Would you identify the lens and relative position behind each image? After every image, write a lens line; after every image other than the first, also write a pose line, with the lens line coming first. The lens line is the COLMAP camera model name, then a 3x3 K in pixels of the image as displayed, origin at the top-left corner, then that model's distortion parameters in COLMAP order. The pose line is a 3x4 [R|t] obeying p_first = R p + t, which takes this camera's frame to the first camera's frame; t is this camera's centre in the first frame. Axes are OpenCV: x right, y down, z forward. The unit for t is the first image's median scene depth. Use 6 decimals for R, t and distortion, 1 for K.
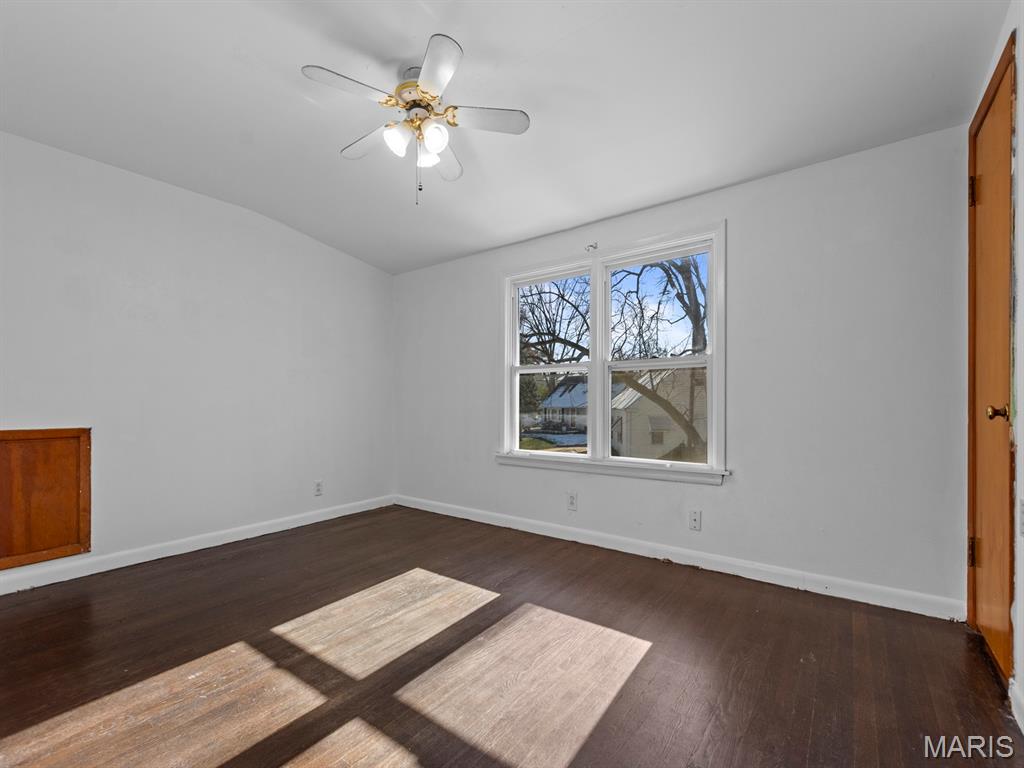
lens RADIAL K [[441.9, 0, 513.0], [0, 441.9, 398.6], [0, 0, 1]] dist [0.001442, 0.000149]
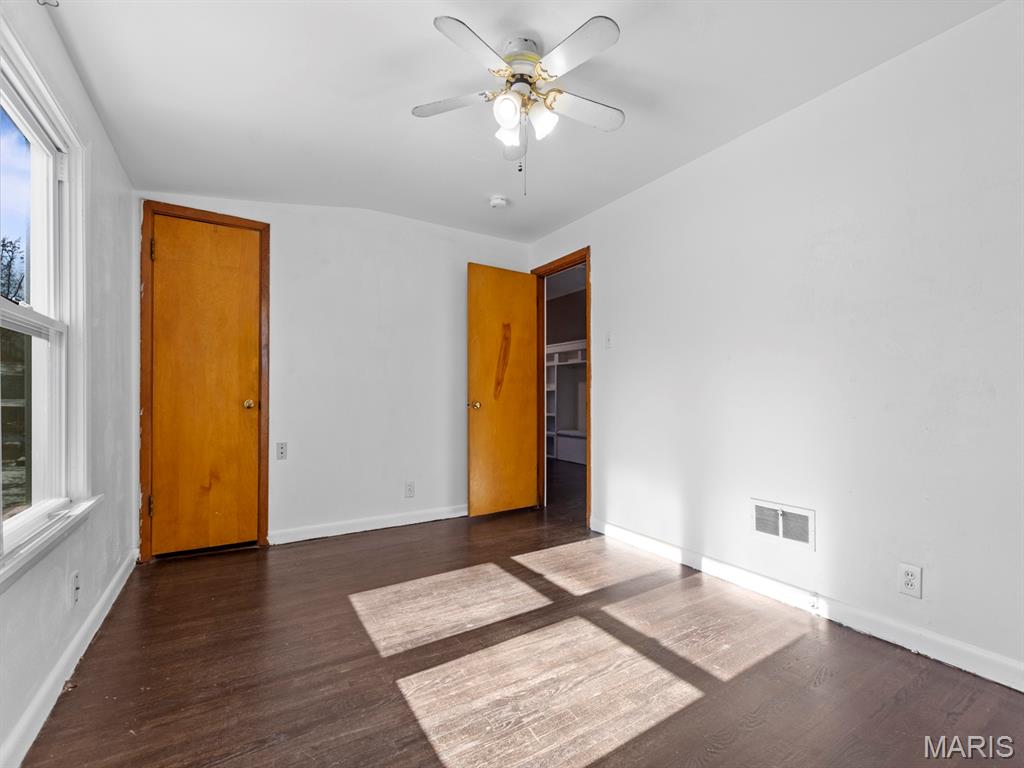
lens RADIAL K [[441.9, 0, 513.0], [0, 441.9, 398.6], [0, 0, 1]] dist [0.001442, 0.000149]
pose [[-0.927781, -0.004292, 0.373100, -0.533744], [-0.003150, 0.999988, 0.003671, 0.004377], [-0.373112, 0.002231, -0.927784, 1.858631]]
